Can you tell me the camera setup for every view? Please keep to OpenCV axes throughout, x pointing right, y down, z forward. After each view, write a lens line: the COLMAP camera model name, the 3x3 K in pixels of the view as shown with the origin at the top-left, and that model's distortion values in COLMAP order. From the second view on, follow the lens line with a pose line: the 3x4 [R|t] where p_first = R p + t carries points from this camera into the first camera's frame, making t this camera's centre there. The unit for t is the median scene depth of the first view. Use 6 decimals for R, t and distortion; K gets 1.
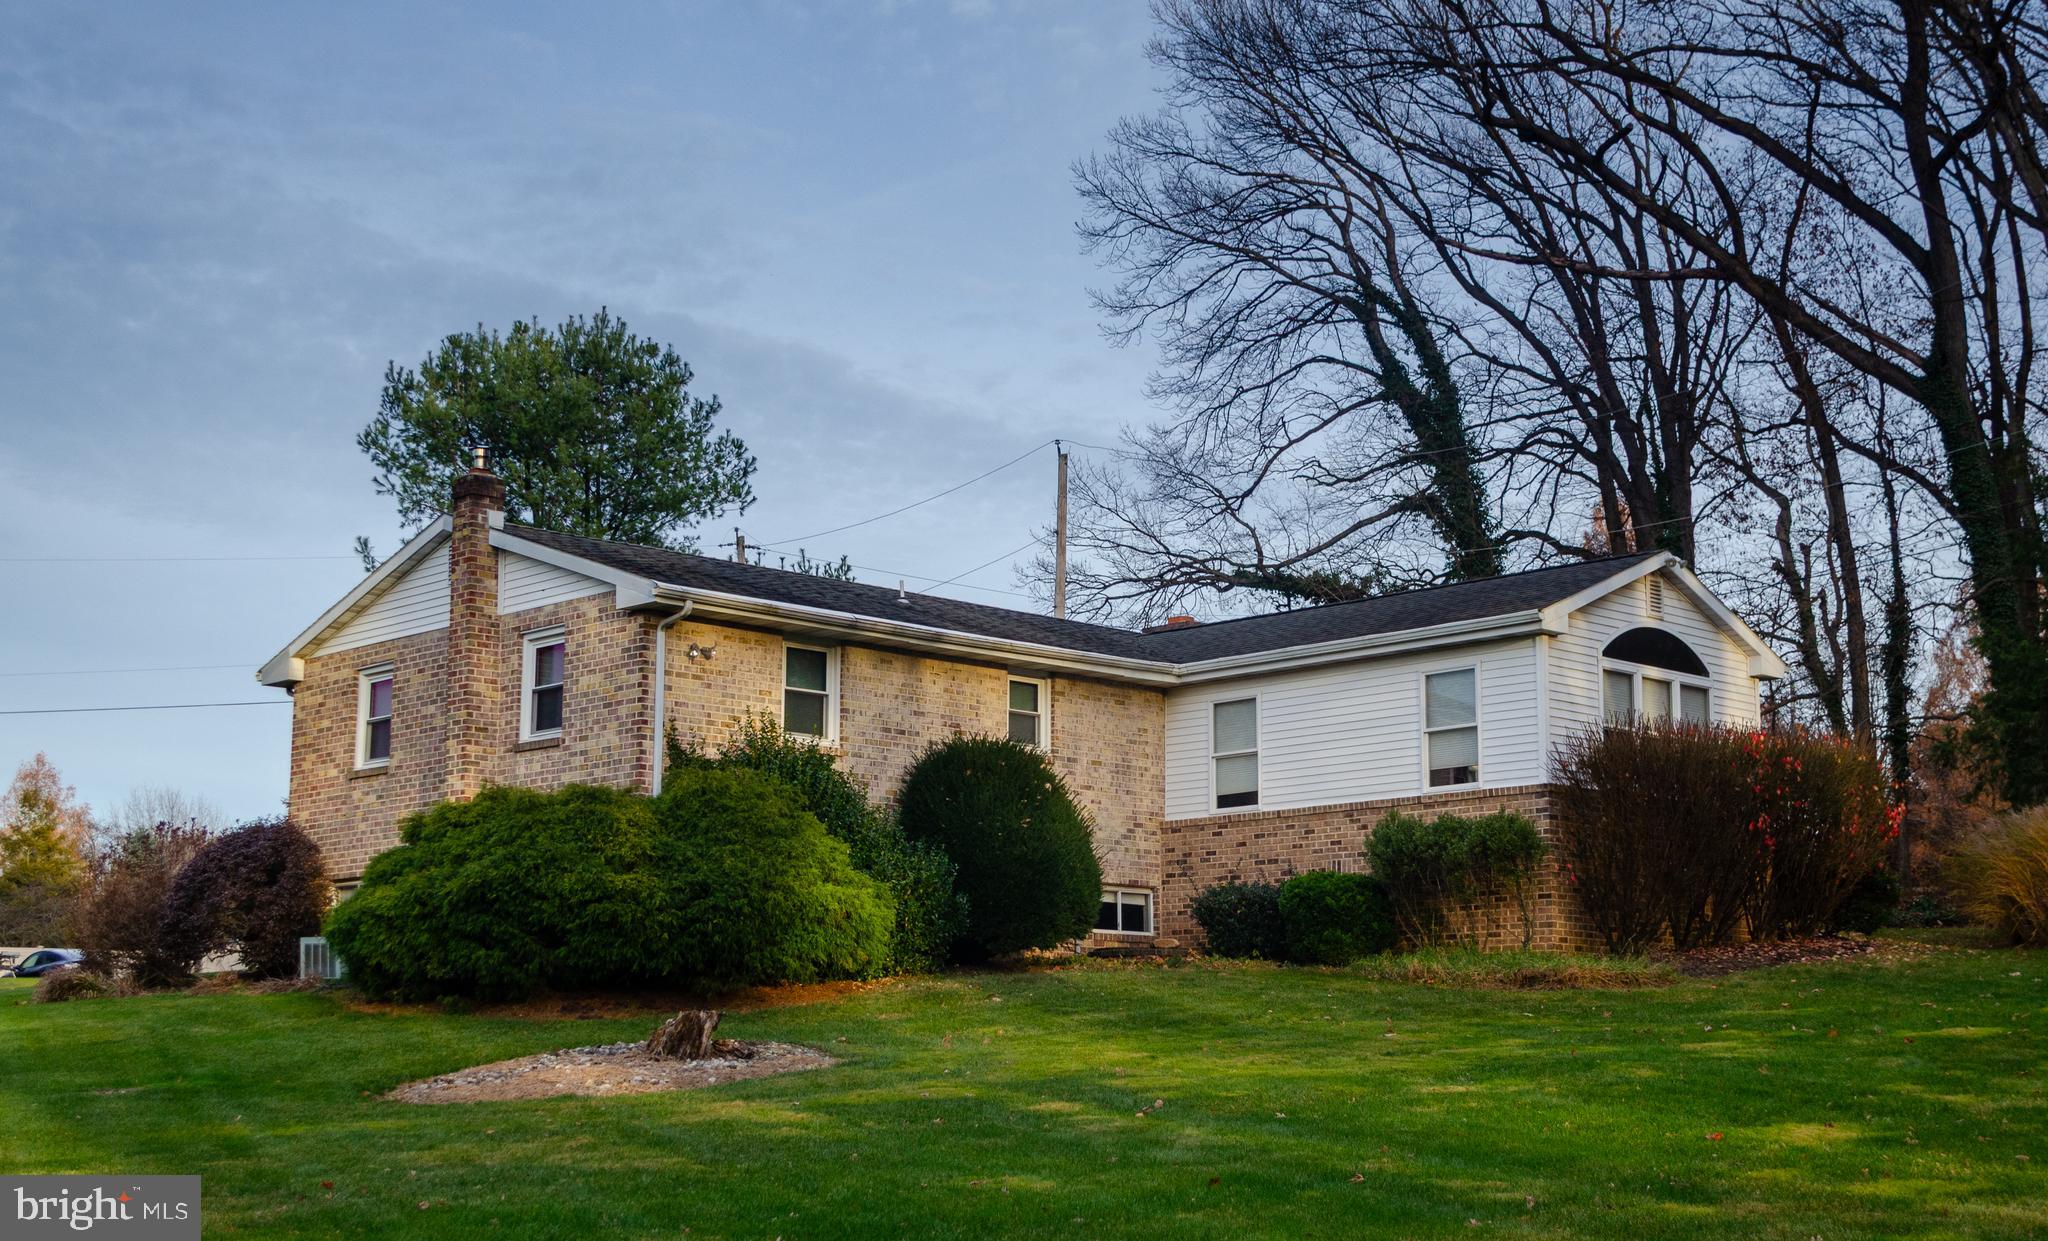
lens RADIAL K [[2833.7, 0, 1017.9], [0, 2833.7, 689.2], [0, 0, 1]] dist [0.022154, -0.525185]
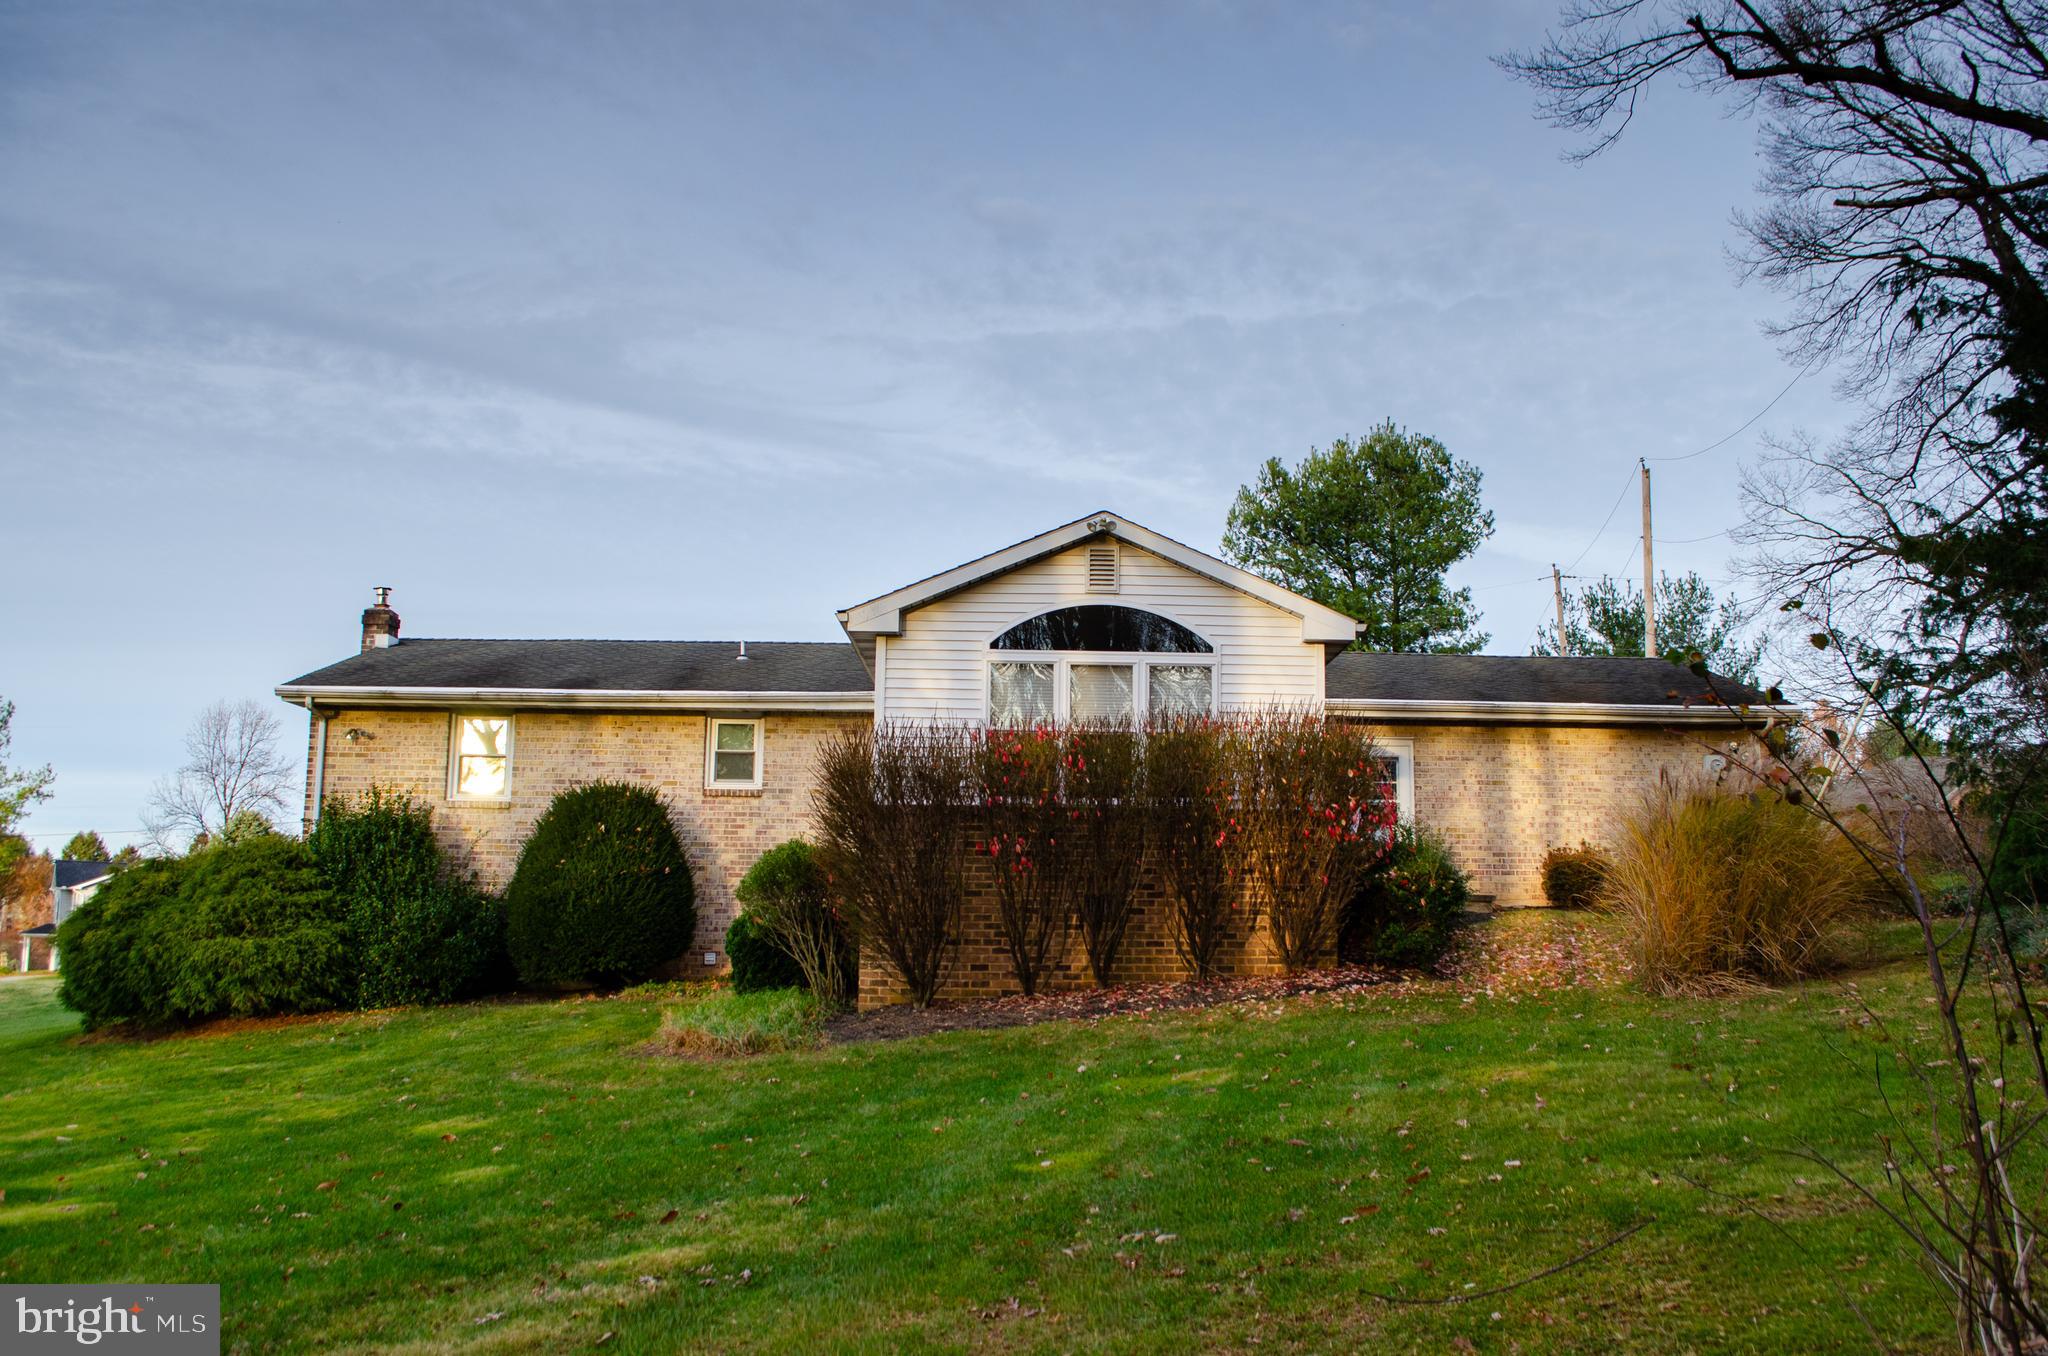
lens RADIAL K [[1735.6, 0, 1036.6], [0, 1735.6, 712.6], [0, 0, 1]] dist [-0.086494, 0.001240]
pose [[0.733887, -0.087710, -0.673585, 0.559696], [0.092300, 0.995308, -0.029039, 0.024118], [0.672971, -0.040860, 0.738539, 0.598033]]
